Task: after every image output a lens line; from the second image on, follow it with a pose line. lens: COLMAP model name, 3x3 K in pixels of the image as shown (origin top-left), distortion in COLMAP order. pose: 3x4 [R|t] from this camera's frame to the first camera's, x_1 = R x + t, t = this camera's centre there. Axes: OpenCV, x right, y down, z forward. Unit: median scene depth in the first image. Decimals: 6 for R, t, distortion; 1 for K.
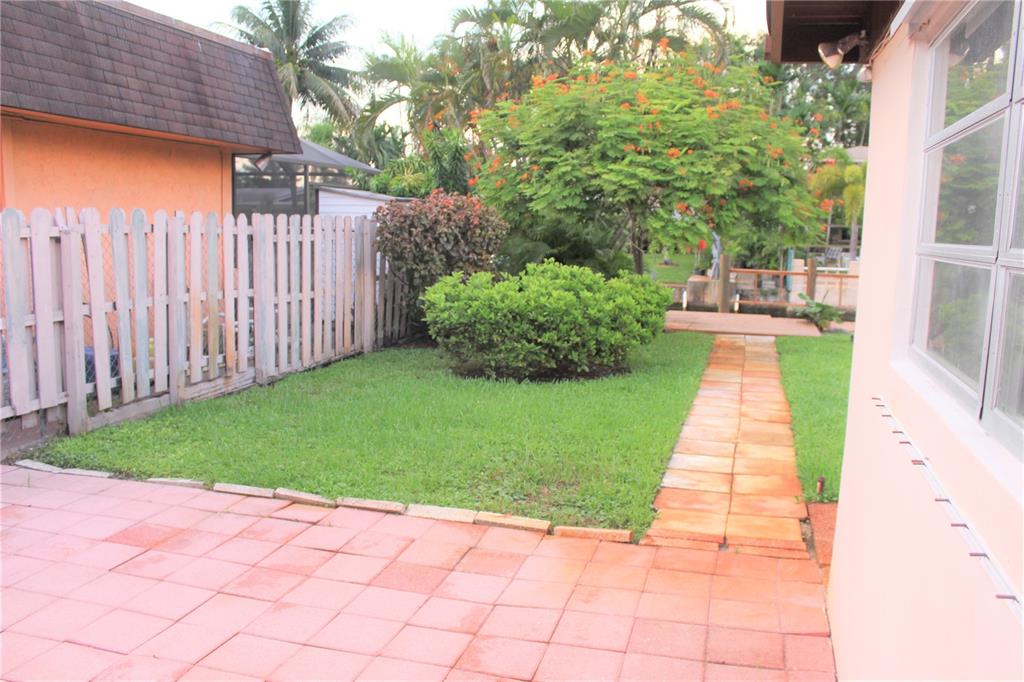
lens RADIAL K [[859.4, 0, 513.6], [0, 859.4, 345.2], [0, 0, 1]] dist [-0.152847, 0.122648]
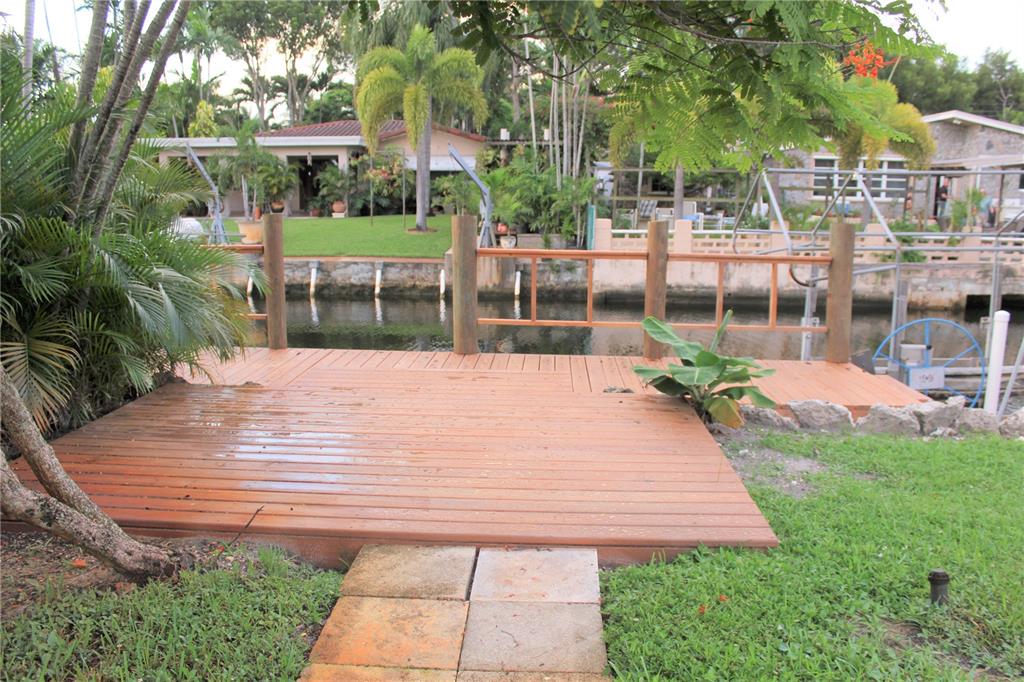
lens RADIAL K [[859.4, 0, 511.3], [0, 859.4, 340.4], [0, 0, 1]] dist [-0.152847, 0.122648]
pose [[0.972414, -0.050143, 0.227810, 0.298095], [0.041057, 0.998168, 0.044449, -0.108443], [-0.229621, -0.033869, 0.972691, 0.994152]]
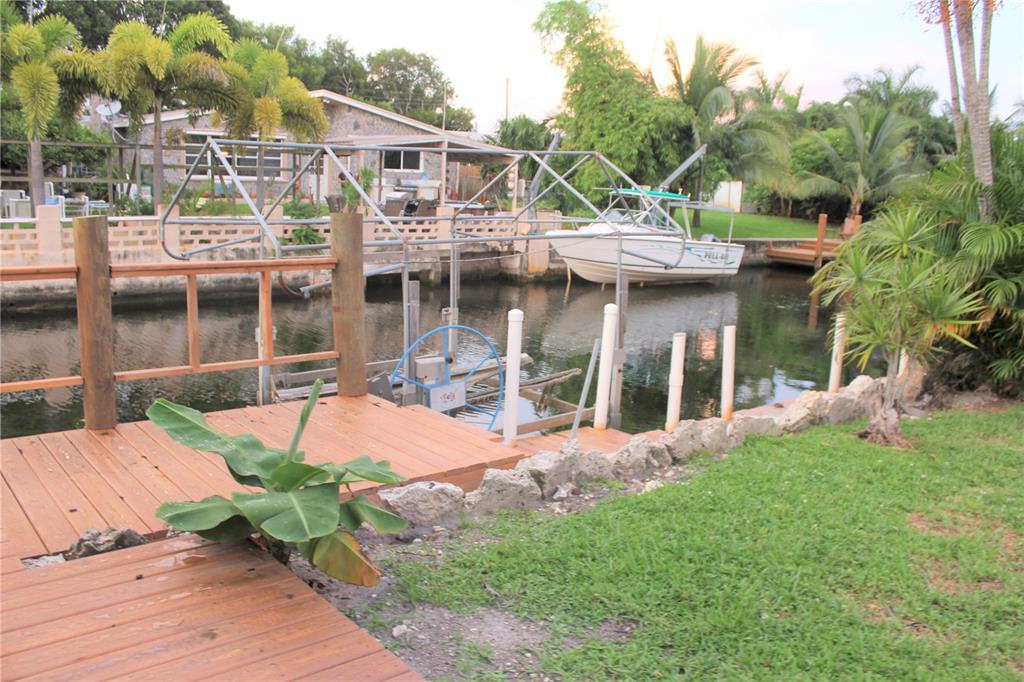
lens RADIAL K [[859.4, 0, 517.2], [0, 859.4, 340.5], [0, 0, 1]] dist [-0.152847, 0.122648]
pose [[0.558925, -0.146897, 0.816103, 0.345809], [0.086661, 0.989142, 0.118692, -0.142535], [-0.824677, 0.004384, 0.565587, 1.252895]]
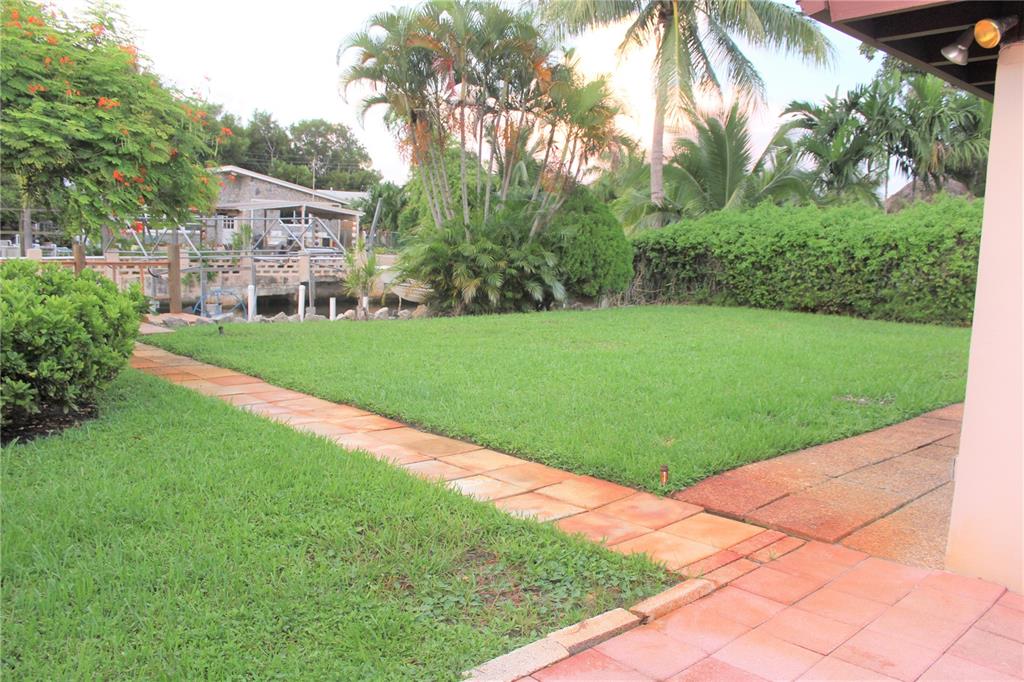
lens RADIAL K [[859.4, 0, 515.0], [0, 859.4, 342.6], [0, 0, 1]] dist [-0.152847, 0.122648]
pose [[0.515434, -0.106888, 0.850237, -0.261357], [0.095229, 0.993189, 0.067130, -0.031140], [-0.851621, 0.046366, 0.522103, 0.313547]]
